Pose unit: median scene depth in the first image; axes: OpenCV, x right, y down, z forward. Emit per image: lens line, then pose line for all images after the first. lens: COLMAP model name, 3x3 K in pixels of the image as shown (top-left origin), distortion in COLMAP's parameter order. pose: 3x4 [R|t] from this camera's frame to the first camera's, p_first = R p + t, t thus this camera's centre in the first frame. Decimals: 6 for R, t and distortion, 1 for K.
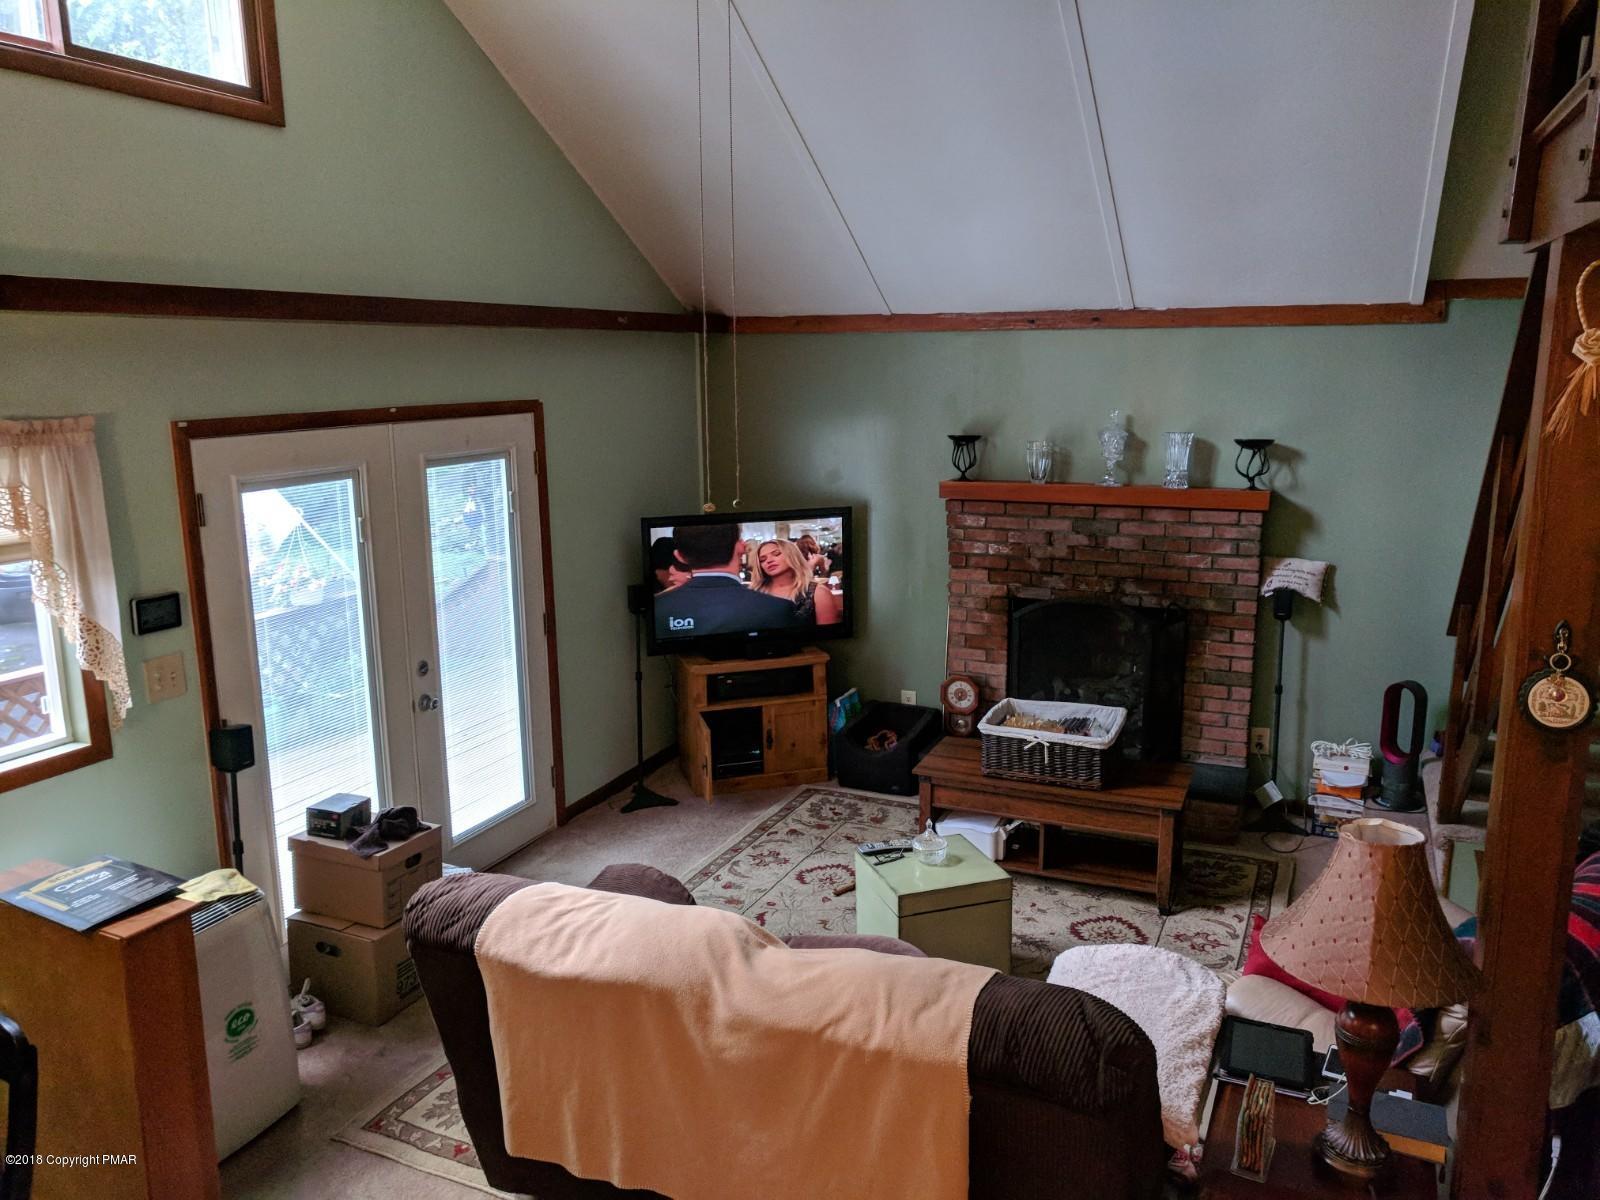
lens RADIAL K [[1191.2, 0, 809.0], [0, 1191.2, 598.8], [0, 0, 1]] dist [0.011464, -0.004827]
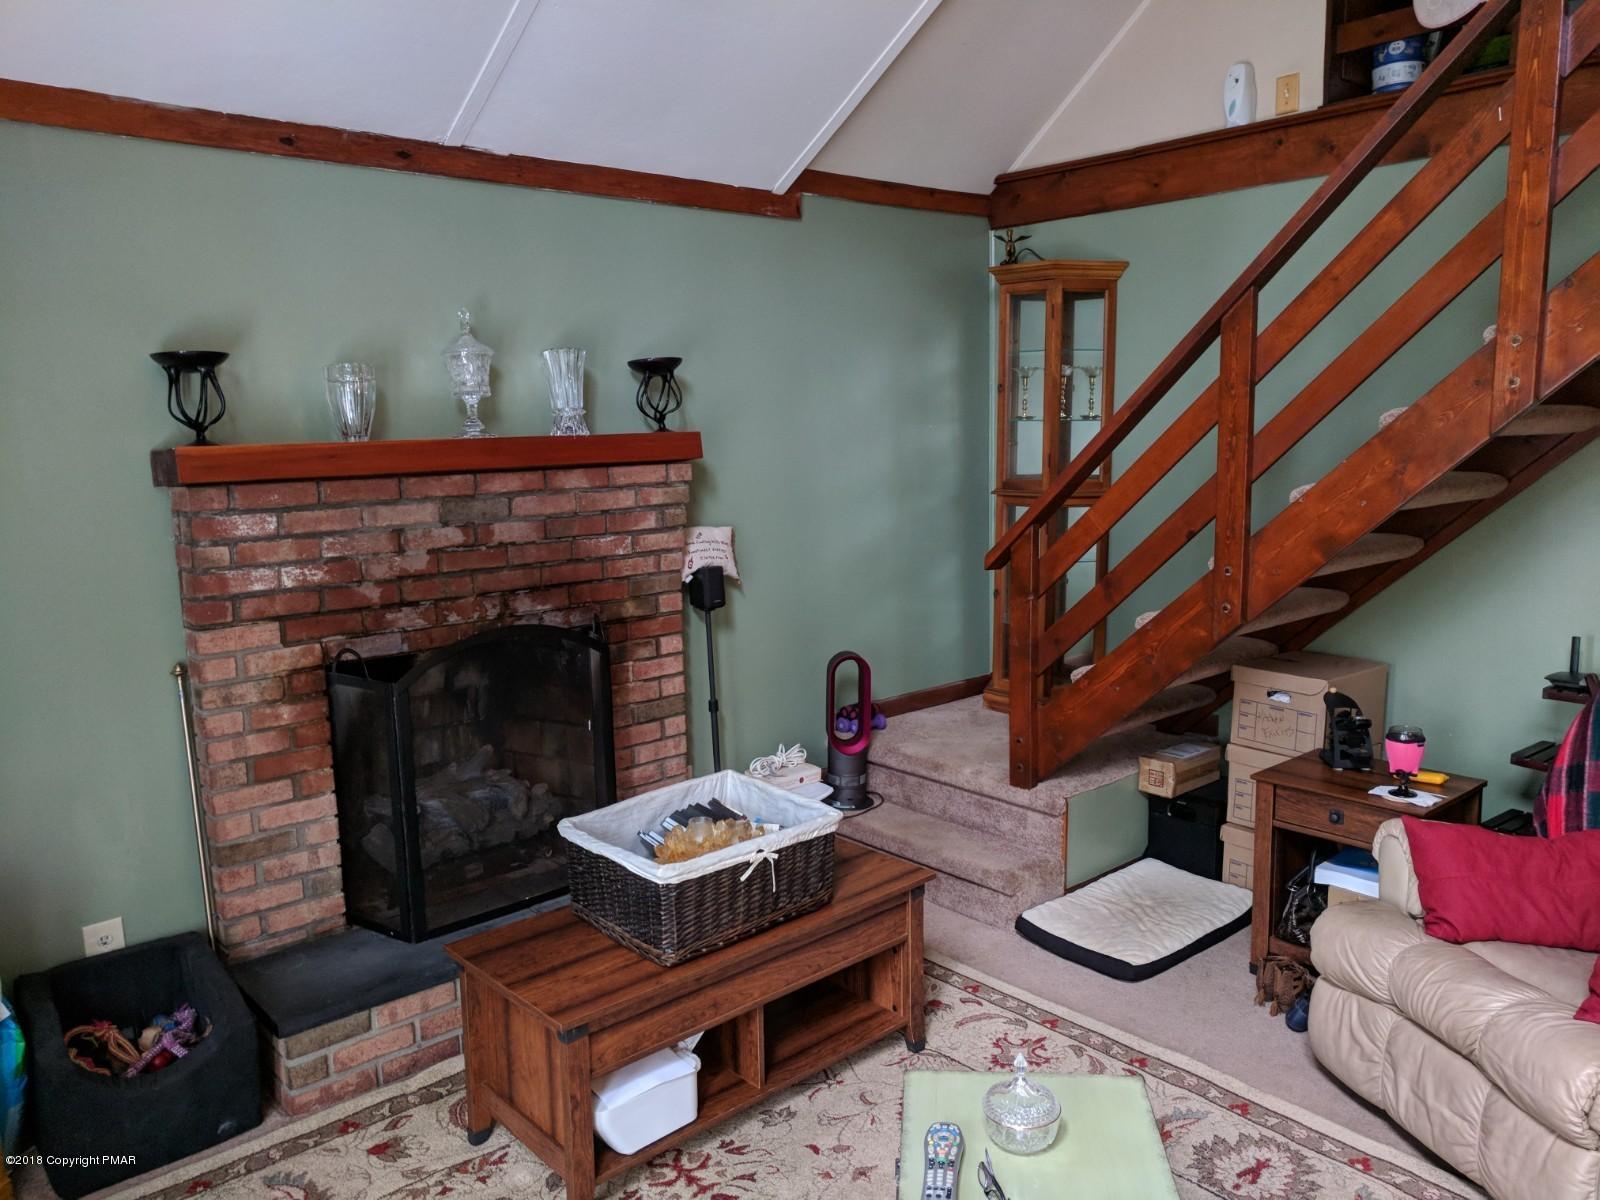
lens RADIAL K [[1191.2, 0, 809.0], [0, 1191.2, 598.8], [0, 0, 1]] dist [0.011464, -0.004827]
pose [[0.413384, -0.137417, 0.900128, -0.229359], [0.198881, 0.978305, 0.058016, -0.019194], [-0.888572, 0.155036, 0.431745, 0.616397]]
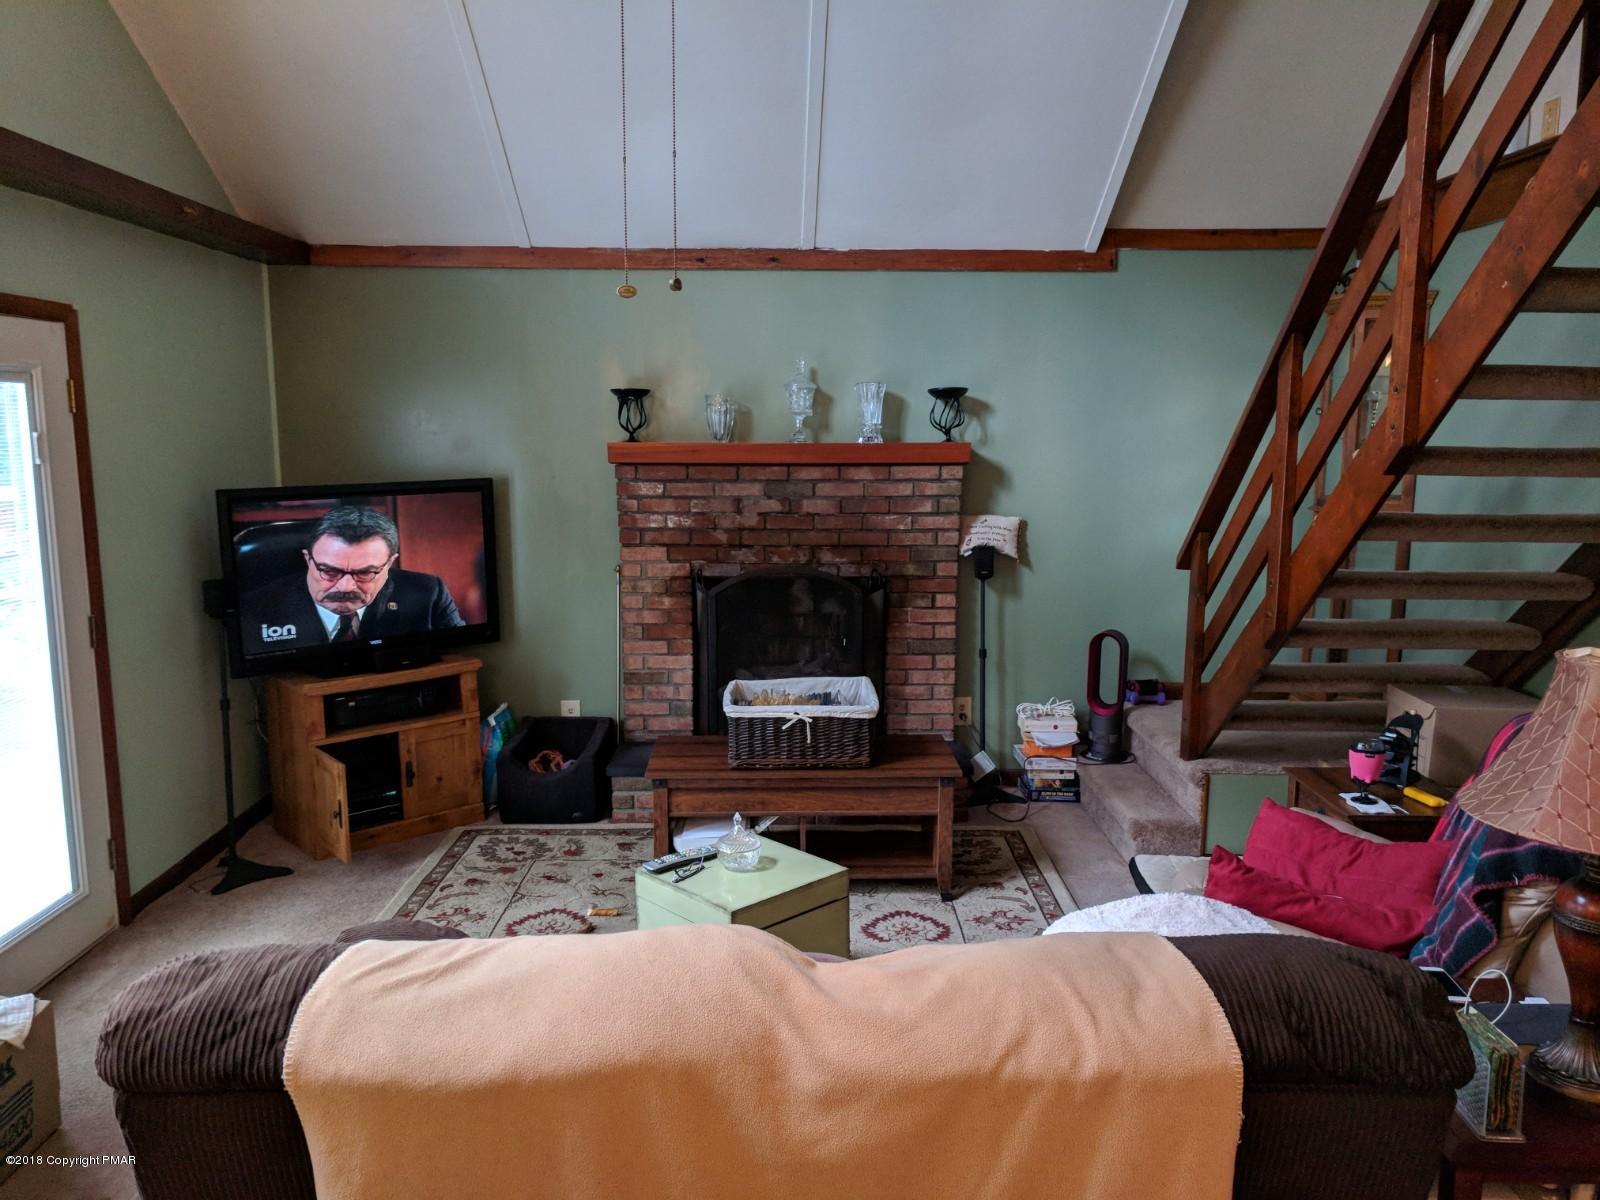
lens RADIAL K [[1191.1, 0, 800.0], [0, 1191.1, 600.0], [0, 0, 1]] dist [0.091002, -0.161859]
pose [[0.908248, -0.053592, 0.414985, -0.131512], [0.074706, 0.996598, -0.034802, 0.055228], [-0.411709, 0.062611, 0.909162, 0.187815]]
